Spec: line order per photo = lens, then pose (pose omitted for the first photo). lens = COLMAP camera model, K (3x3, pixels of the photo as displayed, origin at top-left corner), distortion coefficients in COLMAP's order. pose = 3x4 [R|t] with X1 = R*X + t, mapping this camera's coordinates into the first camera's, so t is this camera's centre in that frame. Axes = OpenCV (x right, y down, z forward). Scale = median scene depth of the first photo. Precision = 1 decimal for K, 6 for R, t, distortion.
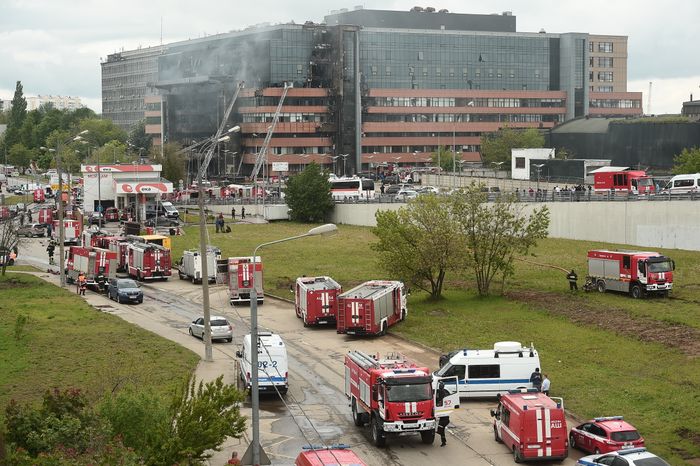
lens RADIAL K [[1445.7, 0, 349.8], [0, 1445.7, 232.8], [0, 0, 1]] dist [-0.103660, 0.000000]
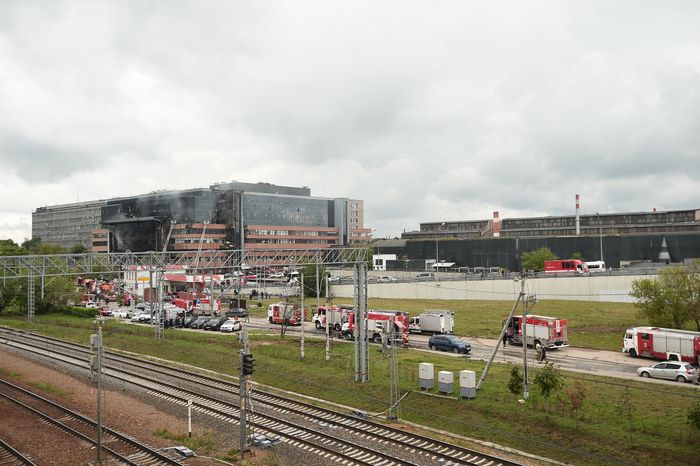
lens RADIAL K [[678.5, 0, 350.3], [0, 678.5, 234.4], [0, 0, 1]] dist [0.003324, 0.000000]
pose [[0.928654, 0.005210, 0.370909, -0.179188], [0.032865, 0.994814, -0.096258, -0.001666], [-0.369487, 0.101580, 0.923667, 0.164134]]
